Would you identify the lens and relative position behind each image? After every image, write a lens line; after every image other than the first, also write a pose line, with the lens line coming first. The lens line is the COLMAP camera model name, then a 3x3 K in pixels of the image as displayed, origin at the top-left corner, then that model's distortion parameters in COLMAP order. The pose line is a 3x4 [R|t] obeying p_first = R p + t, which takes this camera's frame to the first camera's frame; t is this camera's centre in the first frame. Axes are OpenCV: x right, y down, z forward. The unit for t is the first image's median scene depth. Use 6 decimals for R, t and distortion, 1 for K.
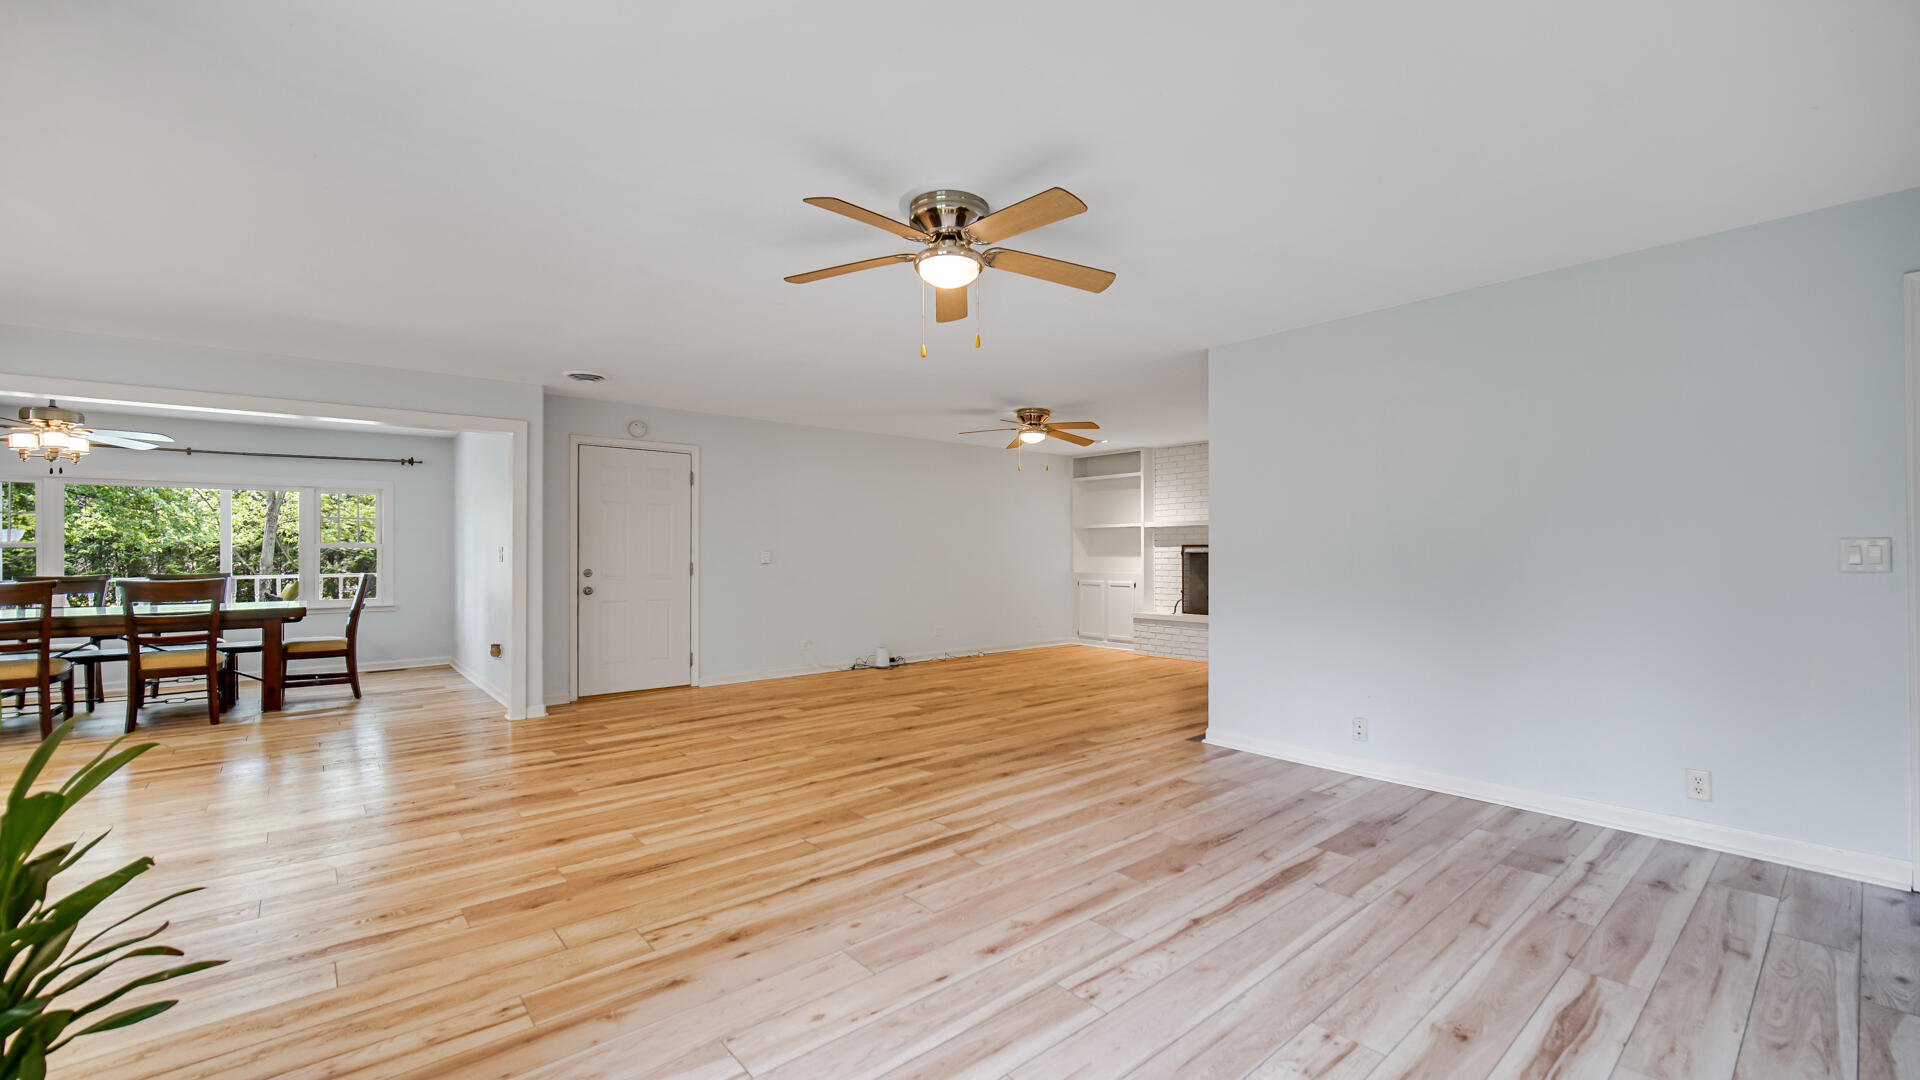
lens RADIAL K [[770.0, 0, 965.5], [0, 770.0, 537.8], [0, 0, 1]] dist [-0.000191, -0.000209]
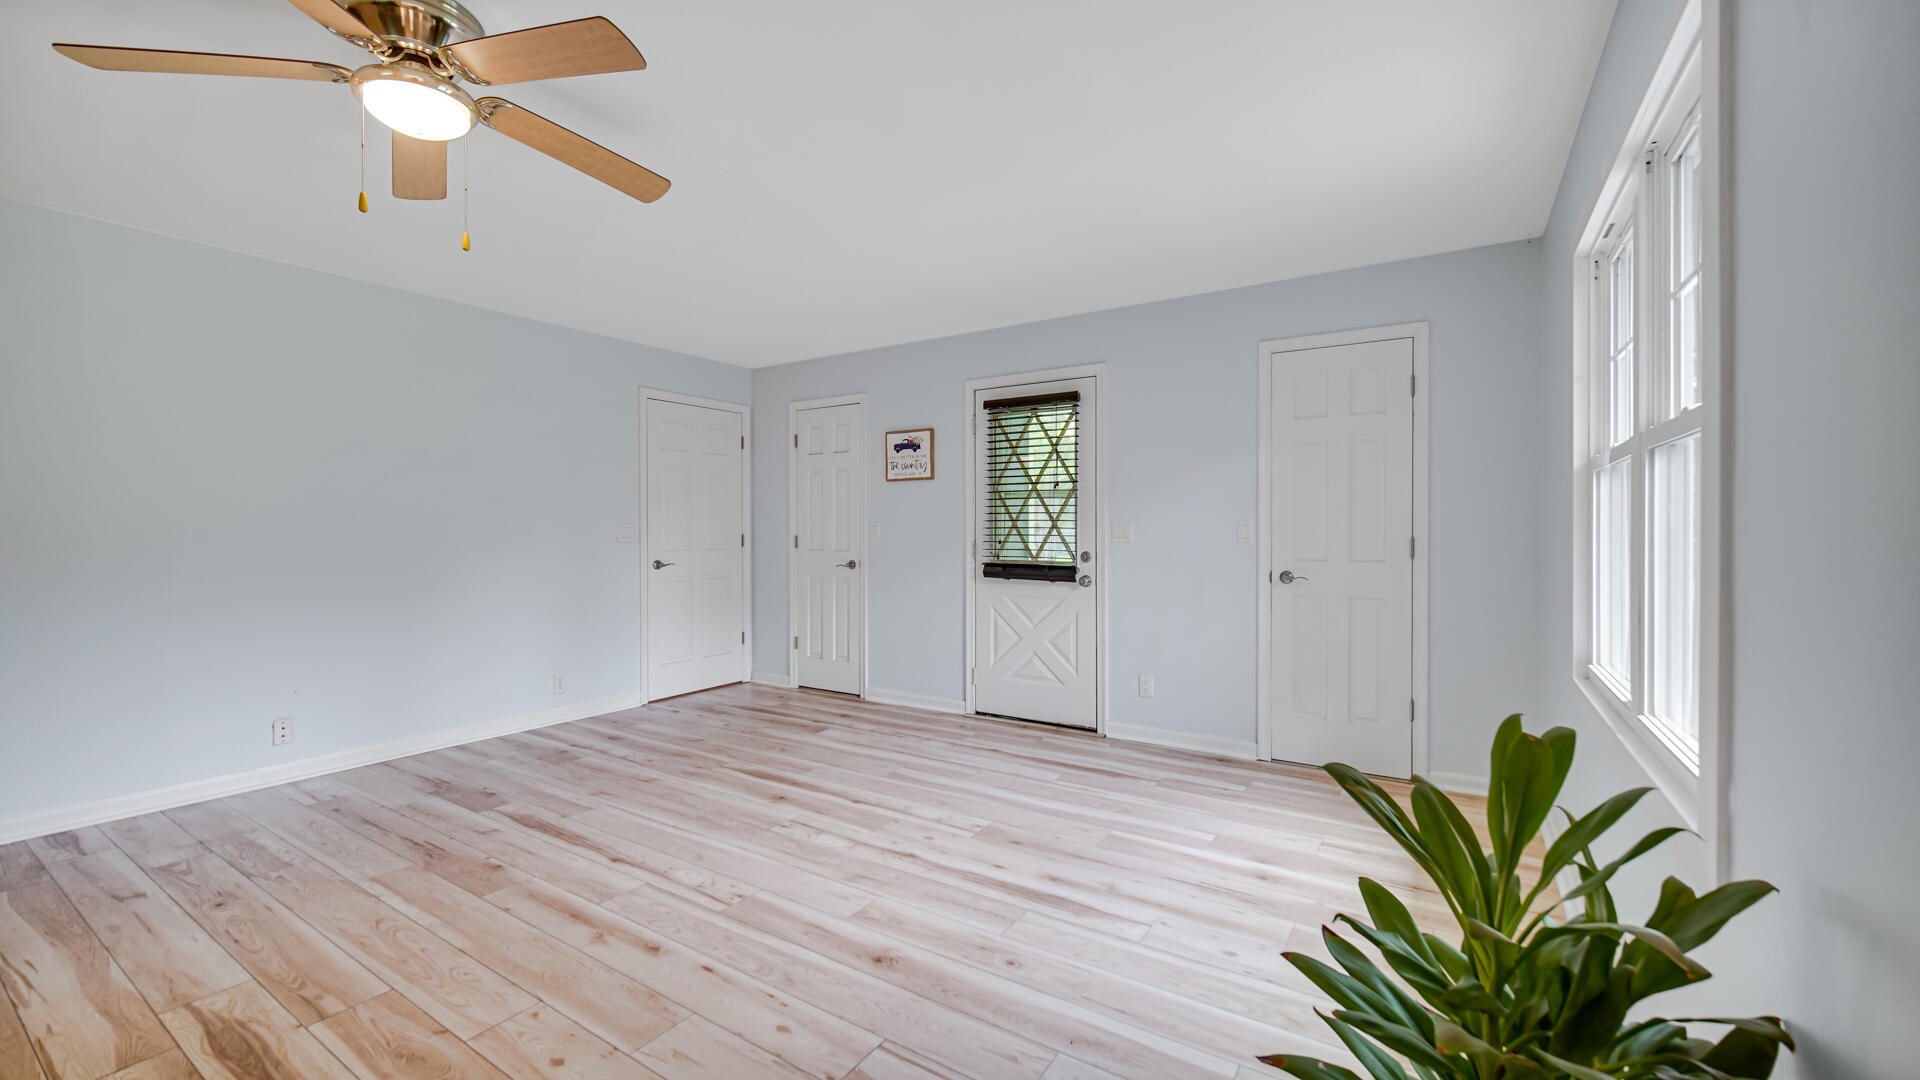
lens RADIAL K [[770.0, 0, 937.5], [0, 770.0, 540.2], [0, 0, 1]] dist [-0.000191, -0.000209]
pose [[-0.260700, -0.009310, 0.965375, -0.581316], [-0.015963, 0.999858, 0.005332, 0.013692], [-0.965288, -0.014020, -0.260812, 0.551384]]
